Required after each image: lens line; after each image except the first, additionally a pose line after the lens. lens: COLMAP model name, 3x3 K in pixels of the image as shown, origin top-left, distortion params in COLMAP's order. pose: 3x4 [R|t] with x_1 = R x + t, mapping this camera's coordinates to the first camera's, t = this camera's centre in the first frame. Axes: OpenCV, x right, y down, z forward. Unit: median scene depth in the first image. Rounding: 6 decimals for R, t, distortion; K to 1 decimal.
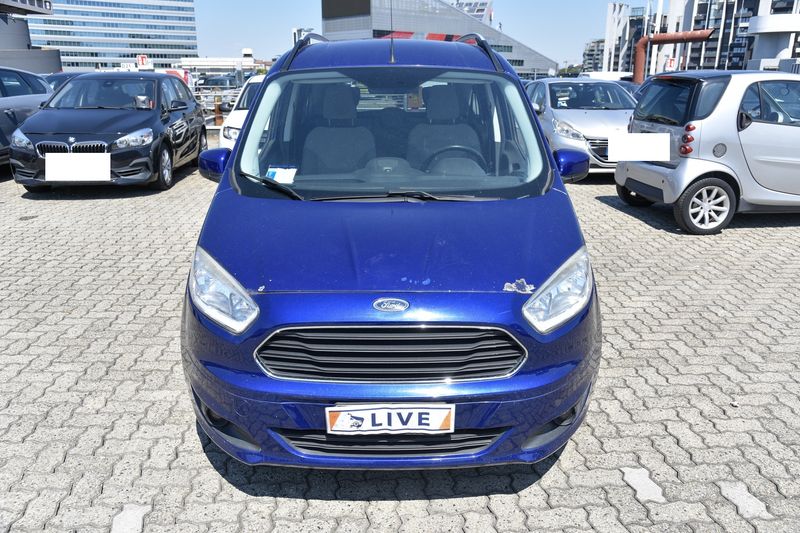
lens RADIAL K [[644.8, 0, 405.8], [0, 644.8, 269.0], [0, 0, 1]] dist [-0.067070, 0.107934]
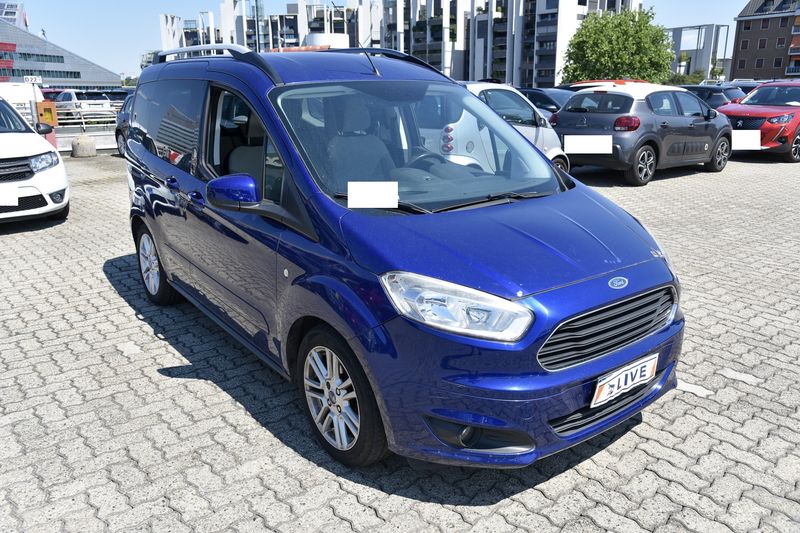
lens RADIAL K [[644.8, 0, 405.8], [0, 644.8, 269.0], [0, 0, 1]] dist [-0.067070, 0.107934]
pose [[0.797891, -0.171829, 0.577793, -0.506483], [0.181445, 0.982520, 0.041627, -0.044691], [-0.574846, 0.071624, 0.815121, 0.134604]]
